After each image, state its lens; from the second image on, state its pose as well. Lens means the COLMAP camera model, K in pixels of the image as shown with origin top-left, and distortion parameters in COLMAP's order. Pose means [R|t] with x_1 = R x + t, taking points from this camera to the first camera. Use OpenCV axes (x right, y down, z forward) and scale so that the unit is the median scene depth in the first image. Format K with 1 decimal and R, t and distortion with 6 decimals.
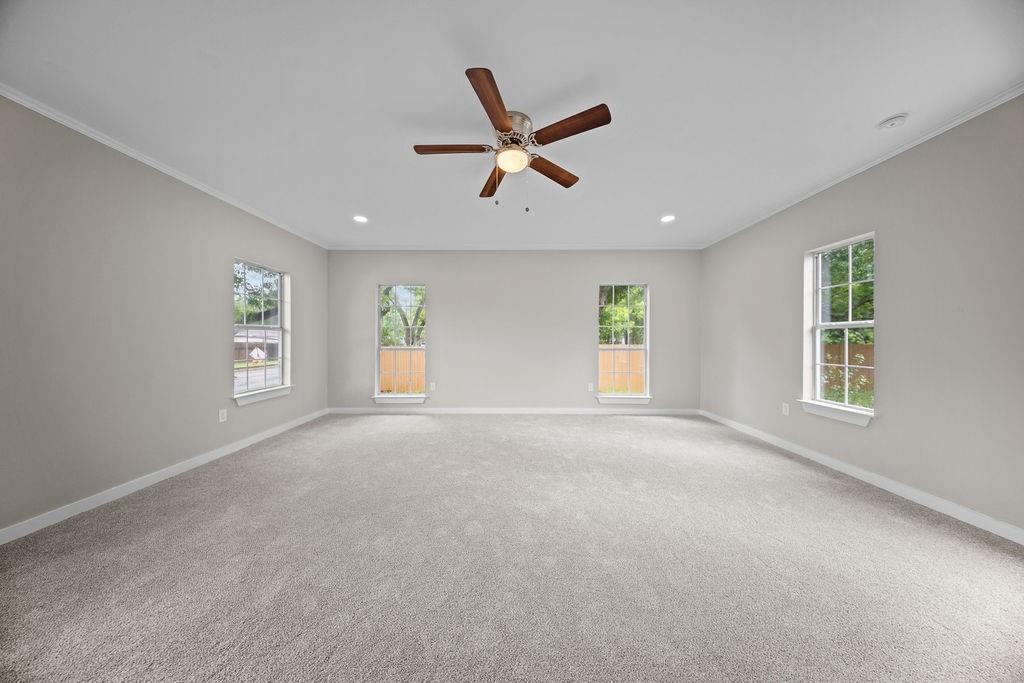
lens RADIAL K [[302.0, 0, 514.1], [0, 302.0, 339.9], [0, 0, 1]] dist [-0.000598, -0.001016]
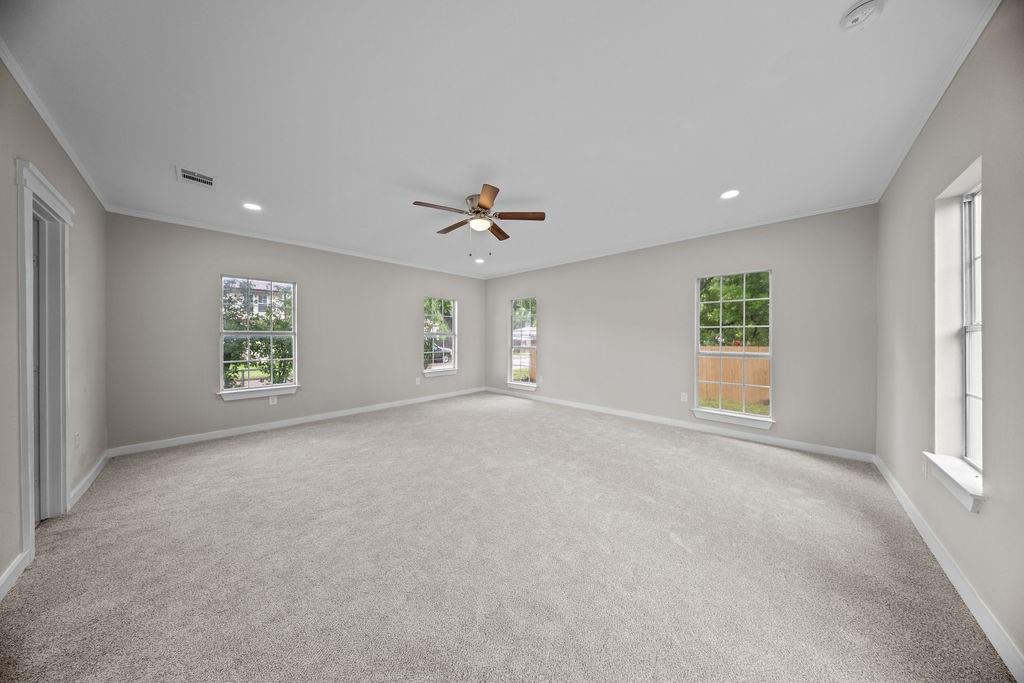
lens RADIAL K [[302.0, 0, 506.0], [0, 302.0, 337.7], [0, 0, 1]] dist [-0.000598, -0.001016]
pose [[0.720235, 0.001452, -0.693729, 0.517494], [-0.003632, 0.999992, -0.001678, -0.013758], [0.693721, 0.003728, 0.720234, 0.007000]]
